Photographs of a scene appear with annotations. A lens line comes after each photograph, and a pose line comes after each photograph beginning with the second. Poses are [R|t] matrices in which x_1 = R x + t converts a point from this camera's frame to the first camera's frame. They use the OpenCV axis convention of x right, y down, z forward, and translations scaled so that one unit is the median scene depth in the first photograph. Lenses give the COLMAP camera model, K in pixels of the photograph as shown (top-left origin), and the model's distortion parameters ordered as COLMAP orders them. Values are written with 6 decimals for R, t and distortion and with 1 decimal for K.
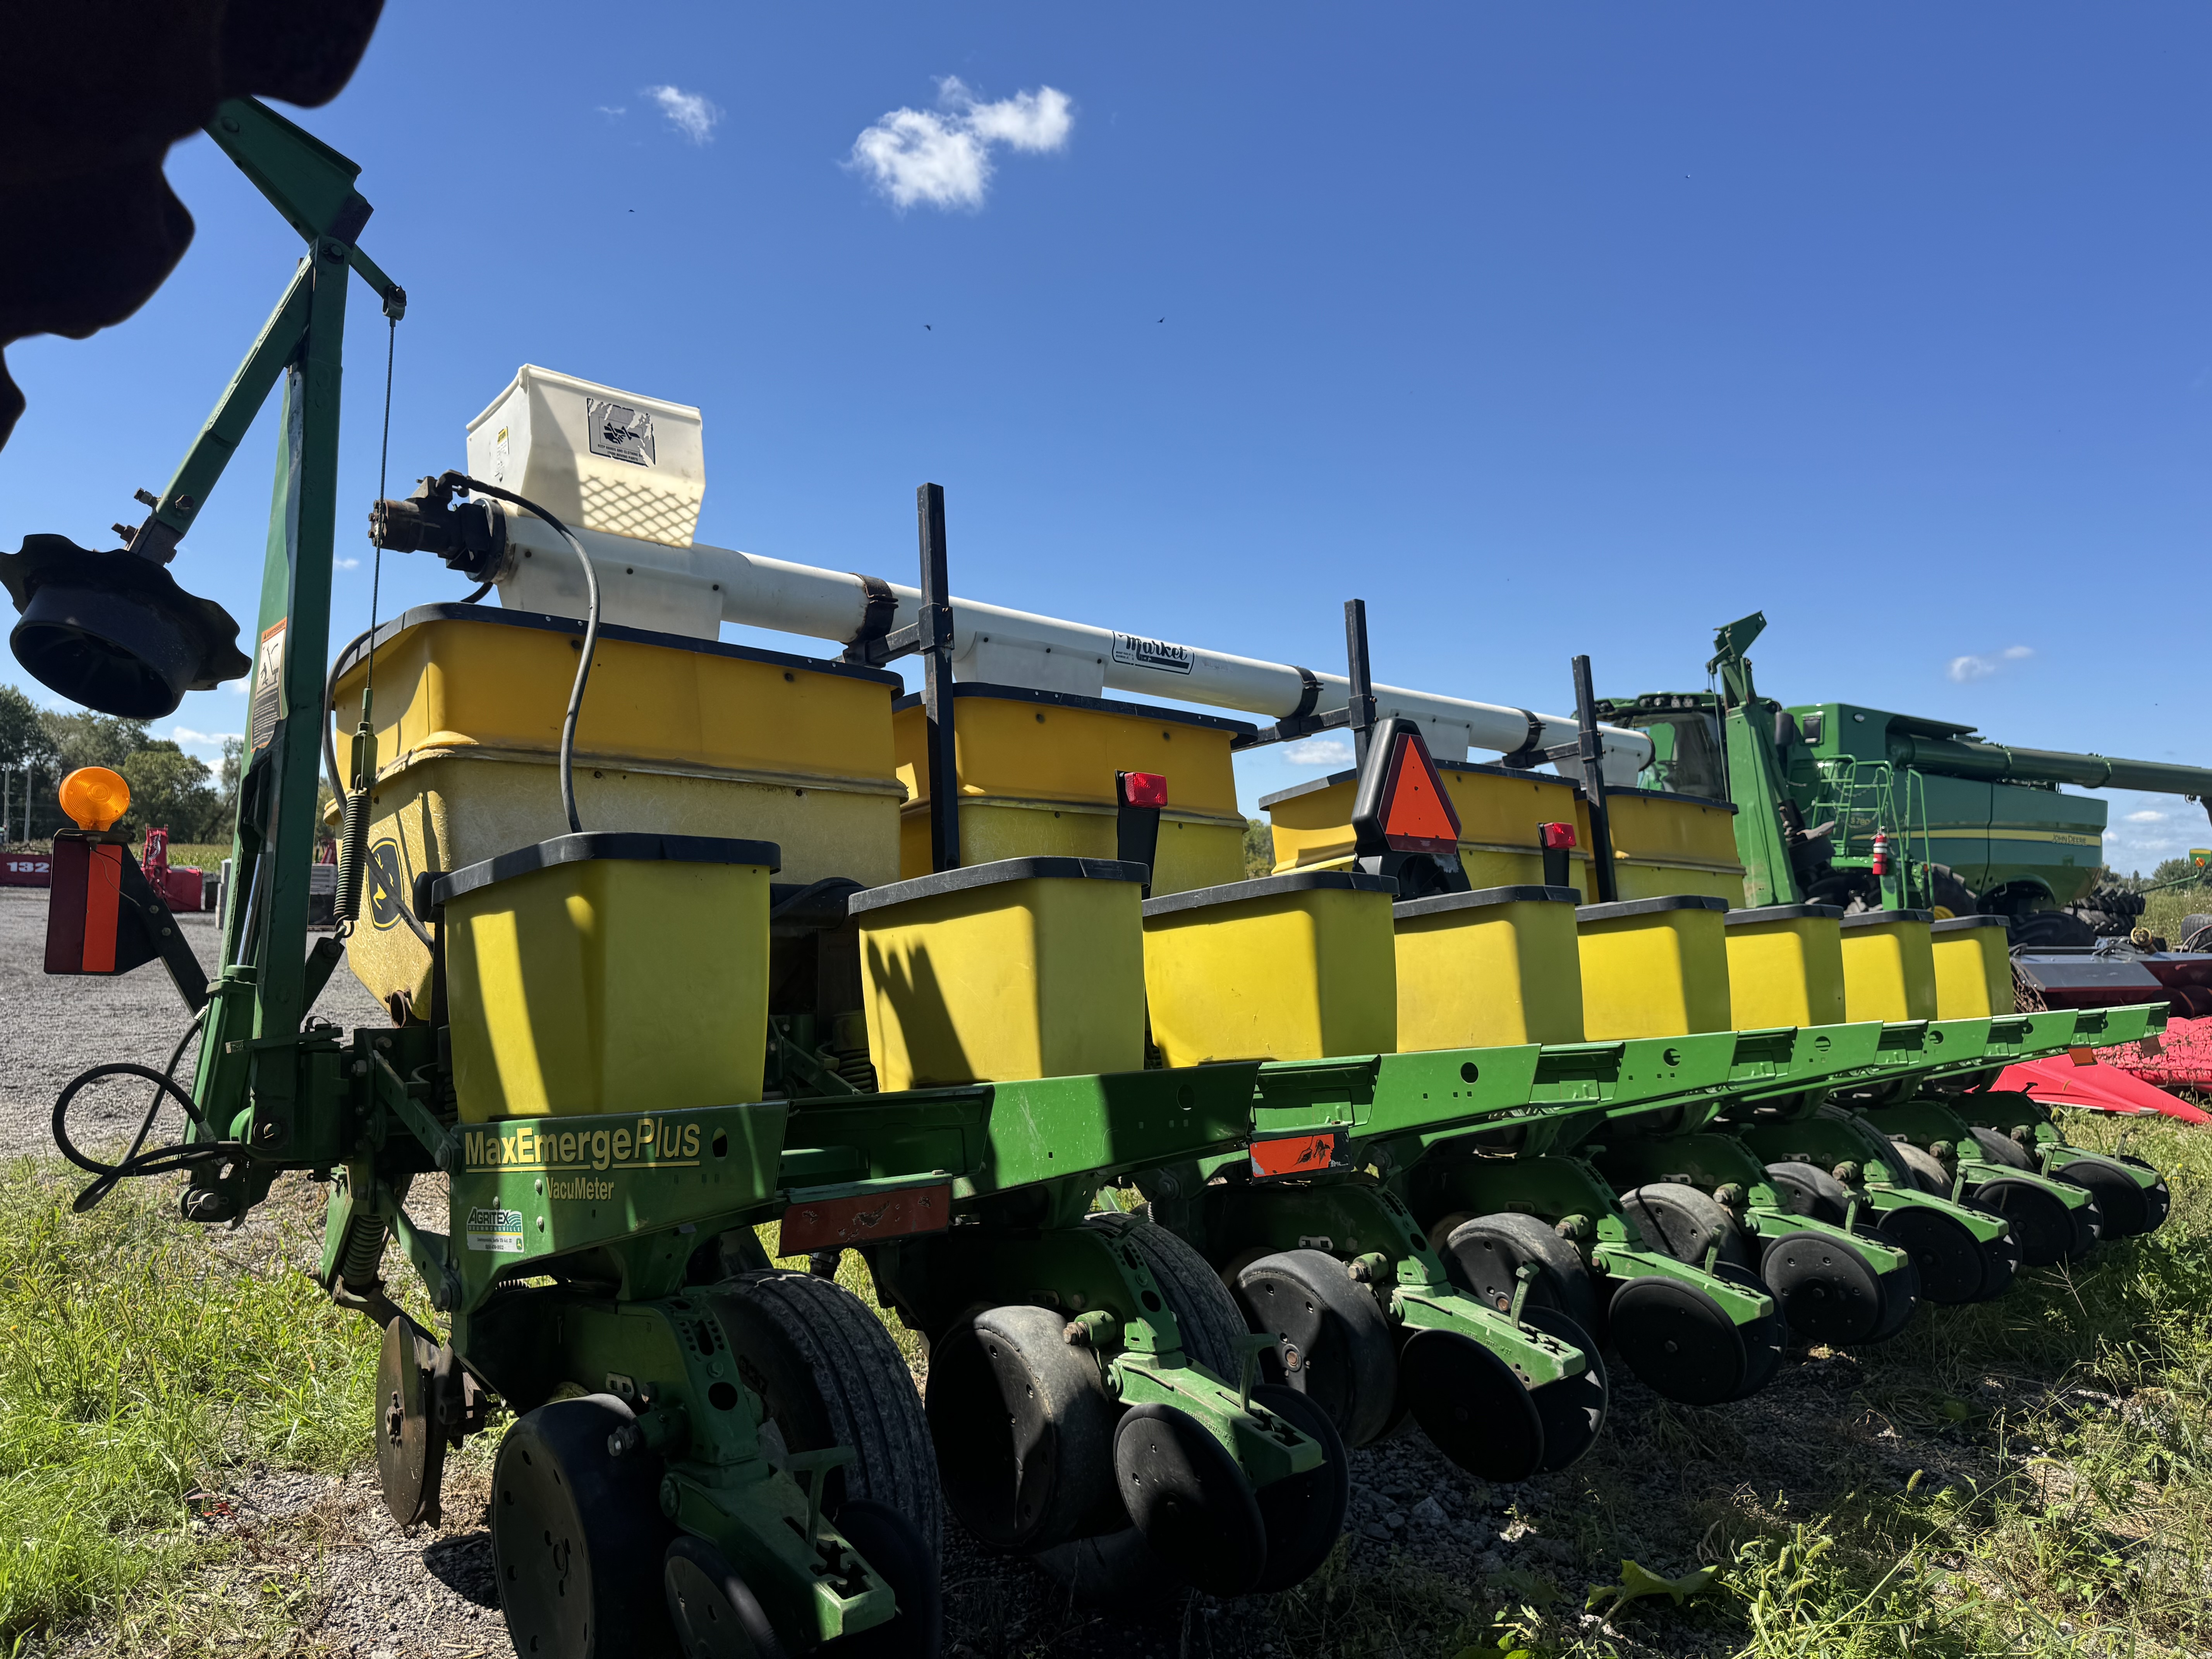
lens RADIAL K [[1540.0, 0, 1103.3], [0, 1540.0, 838.1], [0, 0, 1]] dist [0.028132, -0.037277]
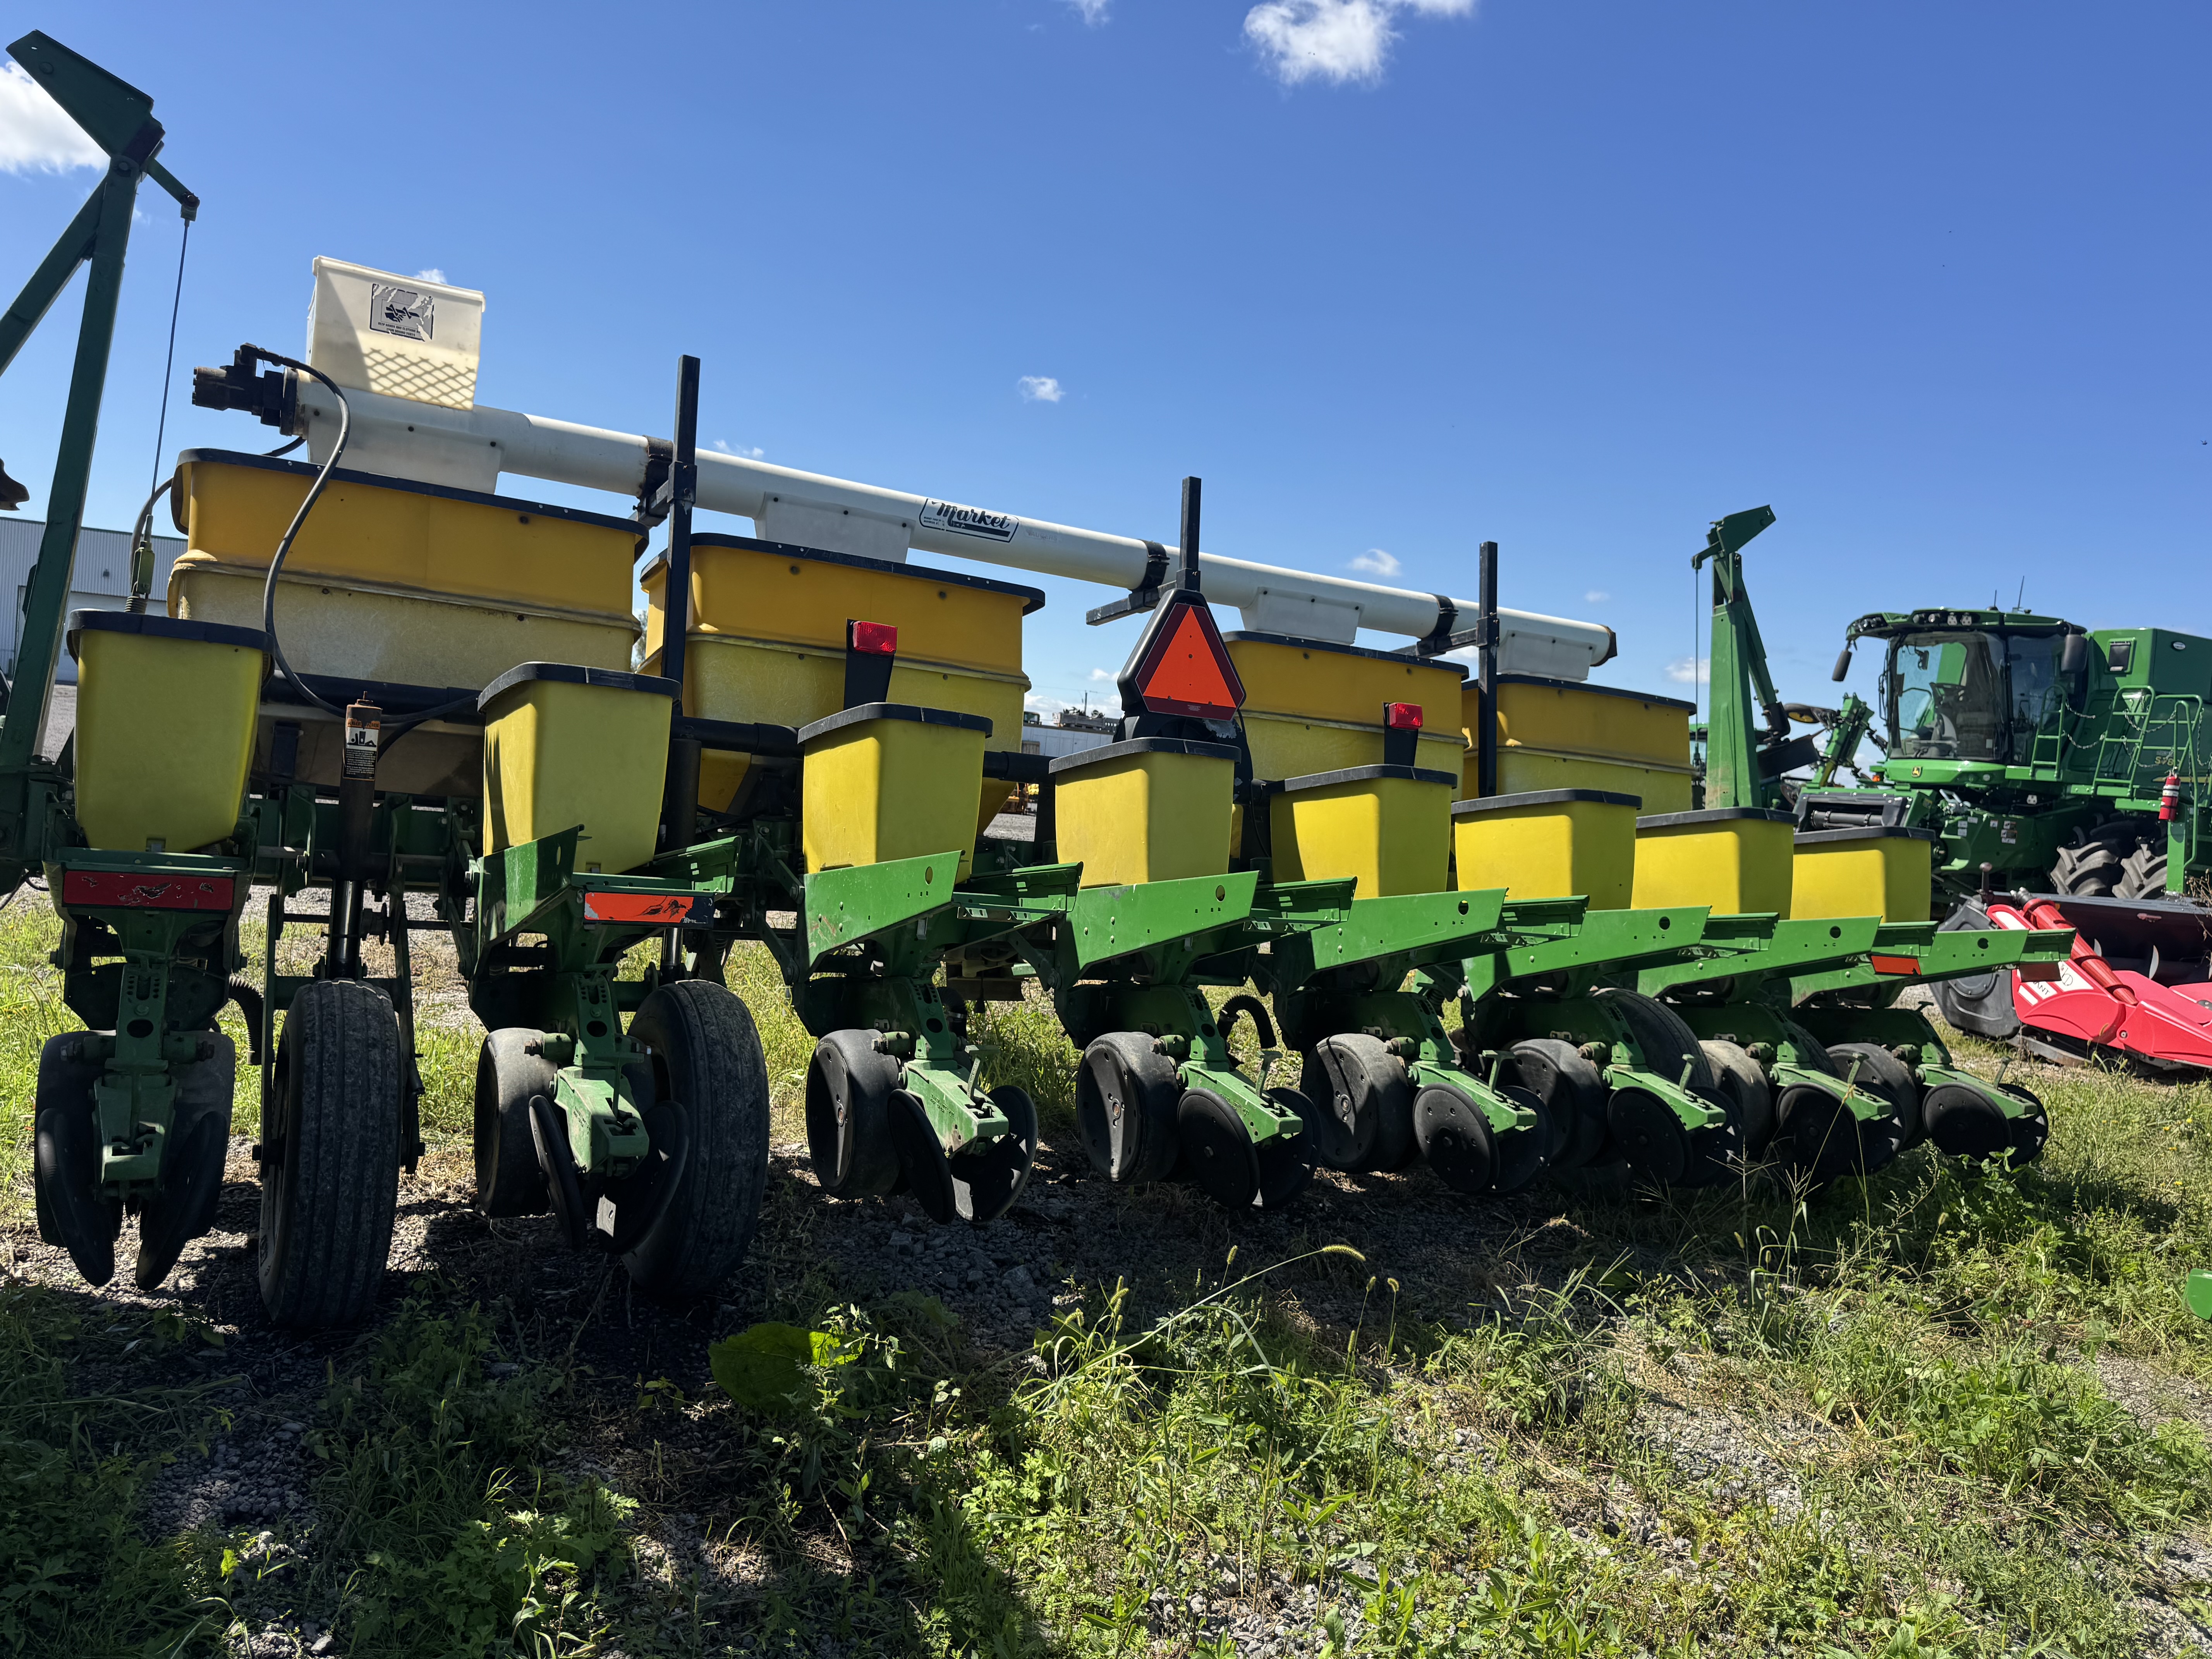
lens RADIAL K [[1540.0, 0, 1113.8], [0, 1540.0, 831.1], [0, 0, 1]] dist [0.028132, -0.037277]
pose [[0.974863, 0.072544, -0.210664, 0.487814], [-0.059318, 0.995890, 0.068444, 0.024279], [0.214763, -0.054227, 0.975160, -0.077807]]
